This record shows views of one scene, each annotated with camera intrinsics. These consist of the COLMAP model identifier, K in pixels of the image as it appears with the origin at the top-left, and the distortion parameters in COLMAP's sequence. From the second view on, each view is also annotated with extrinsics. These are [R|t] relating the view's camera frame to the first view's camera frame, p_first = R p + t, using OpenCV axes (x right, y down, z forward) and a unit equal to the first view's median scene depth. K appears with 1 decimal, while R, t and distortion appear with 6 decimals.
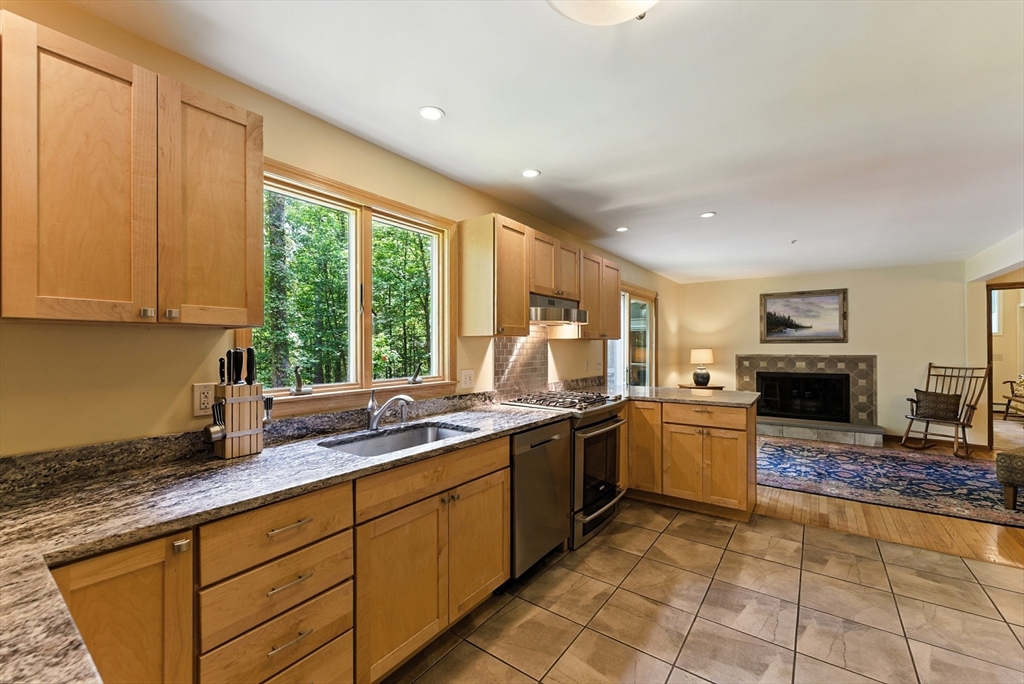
lens RADIAL K [[418.1, 0, 508.6], [0, 418.1, 342.8], [0, 0, 1]] dist [-0.000159, 0.000302]
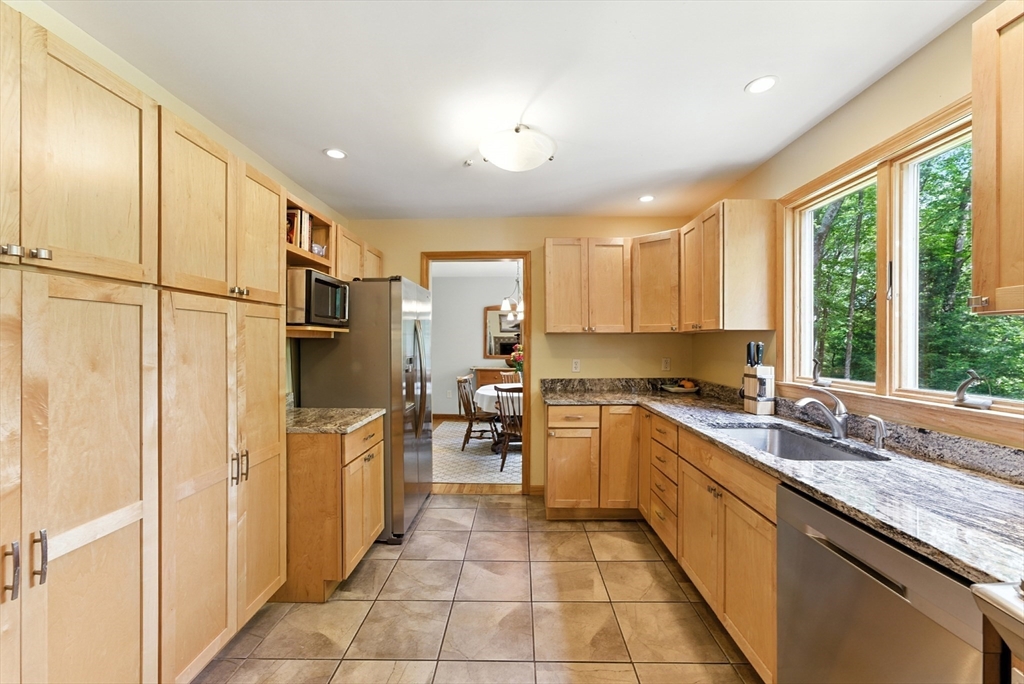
lens RADIAL K [[419.6, 0, 512.0], [0, 419.6, 342.0], [0, 0, 1]] dist [-0.023916, 0.012401]
pose [[-0.812970, 0.000742, -0.582305, 0.287462], [0.009582, 0.999881, -0.012103, 0.005321], [0.582226, -0.015419, -0.812881, 0.522865]]
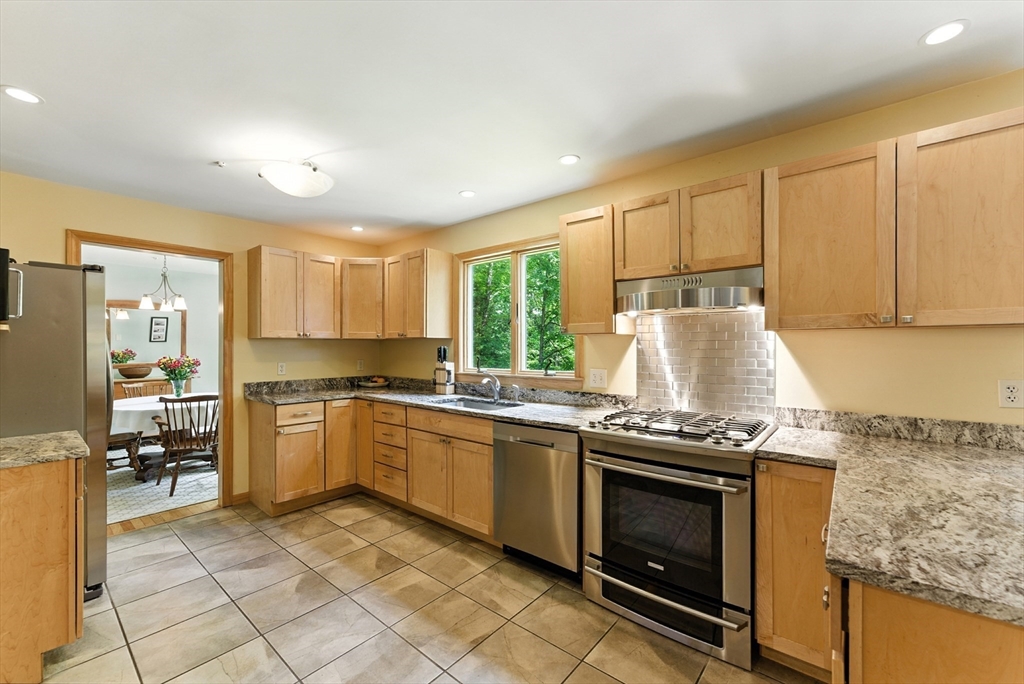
lens RADIAL K [[414.7, 0, 512.3], [0, 414.7, 341.2], [0, 0, 1]] dist [-0.013818, 0.011403]
pose [[-0.064323, -0.013071, -0.997844, 0.490389], [0.013610, 0.999810, -0.013974, 0.004485], [0.997836, -0.014480, -0.064133, 0.462690]]
